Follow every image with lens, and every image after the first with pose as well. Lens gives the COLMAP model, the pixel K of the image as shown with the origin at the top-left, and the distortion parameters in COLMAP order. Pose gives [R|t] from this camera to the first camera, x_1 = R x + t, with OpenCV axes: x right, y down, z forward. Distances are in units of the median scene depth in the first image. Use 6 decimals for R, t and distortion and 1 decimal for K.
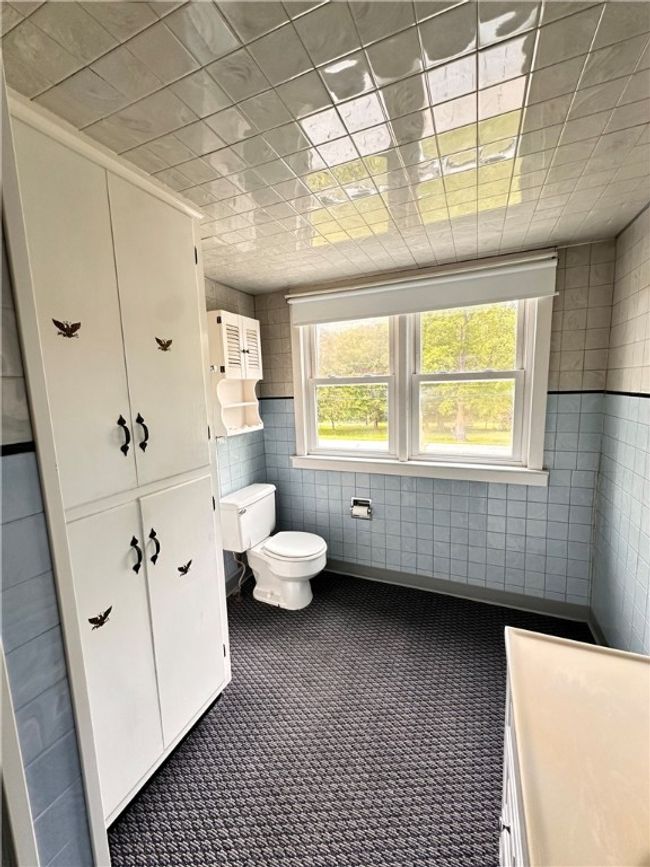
lens RADIAL K [[351.8, 0, 323.6], [0, 351.8, 432.3], [0, 0, 1]] dist [-0.003800, 0.000309]
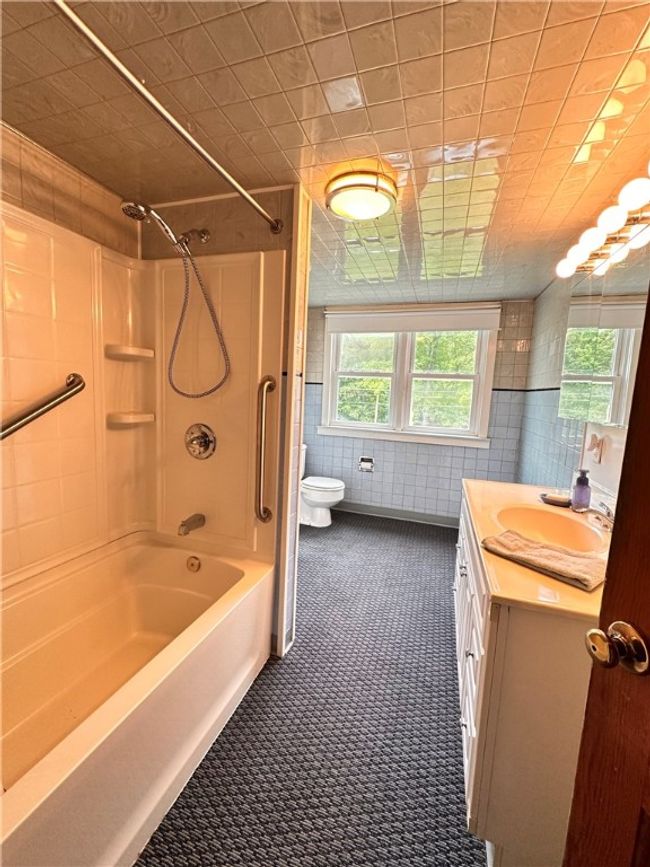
lens RADIAL K [[351.8, 0, 324.9], [0, 351.8, 433.3], [0, 0, 1]] dist [-0.003800, 0.000309]
pose [[0.992974, 0.063266, 0.100004, -0.232344], [-0.061495, 0.997893, -0.020695, 0.144565], [-0.101103, 0.014400, 0.994772, -0.445833]]
